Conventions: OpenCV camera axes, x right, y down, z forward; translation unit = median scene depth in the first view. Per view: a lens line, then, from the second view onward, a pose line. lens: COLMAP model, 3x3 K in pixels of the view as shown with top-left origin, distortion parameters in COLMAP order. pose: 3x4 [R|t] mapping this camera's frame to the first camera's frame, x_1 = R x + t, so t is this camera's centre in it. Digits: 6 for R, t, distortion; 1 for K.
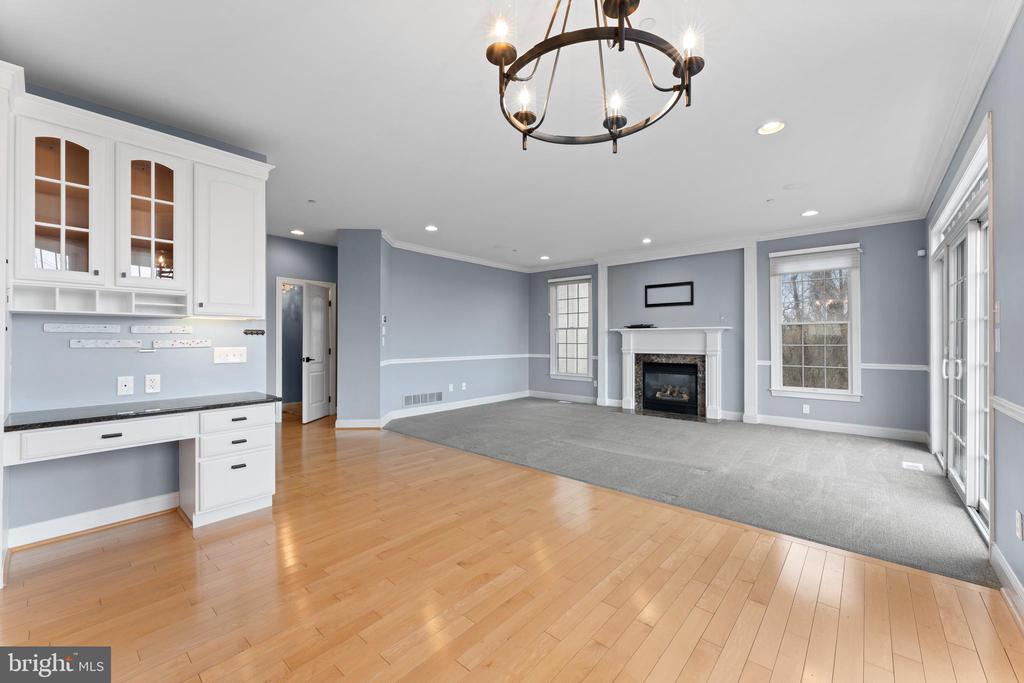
lens RADIAL K [[407.3, 0, 514.7], [0, 407.3, 337.5], [0, 0, 1]] dist [0.002729, 0.000126]
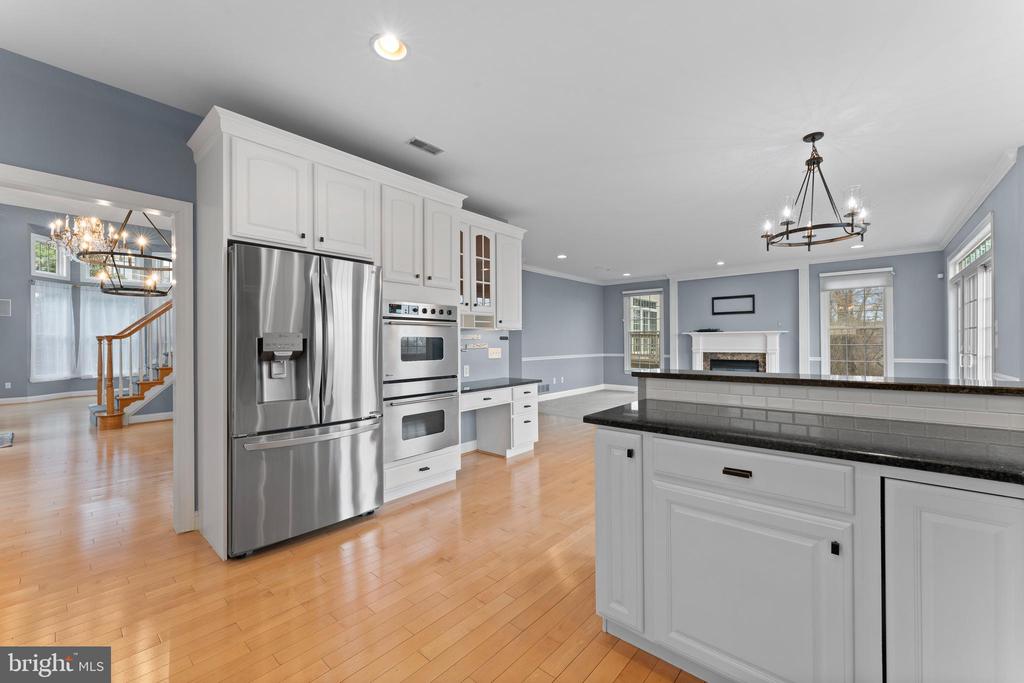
lens RADIAL K [[407.3, 0, 516.5], [0, 407.3, 340.3], [0, 0, 1]] dist [0.002729, 0.000126]
pose [[0.999987, -0.004943, 0.001139, -0.301330], [0.004939, 0.999981, 0.003566, -0.005279], [-0.001156, -0.003560, 0.999993, -0.257112]]
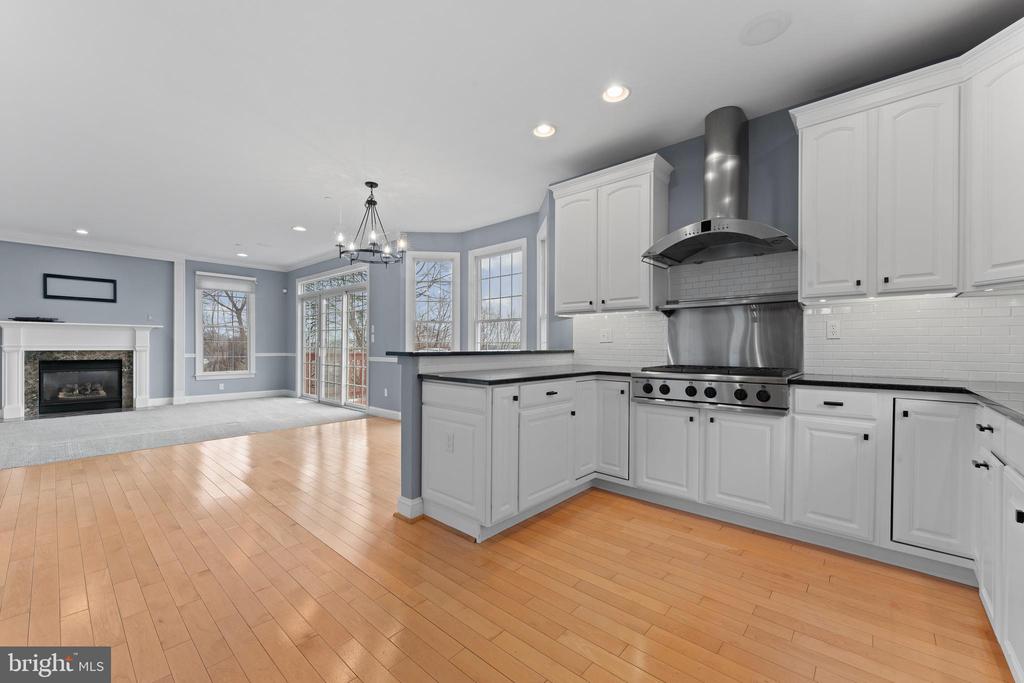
lens RADIAL K [[407.3, 0, 508.6], [0, 407.3, 347.6], [0, 0, 1]] dist [0.002729, 0.000126]
pose [[0.021517, -0.005918, 0.999751, -0.593096], [-0.014118, 0.999881, 0.006223, 0.013729], [-0.999669, -0.014248, 0.021431, -0.024100]]
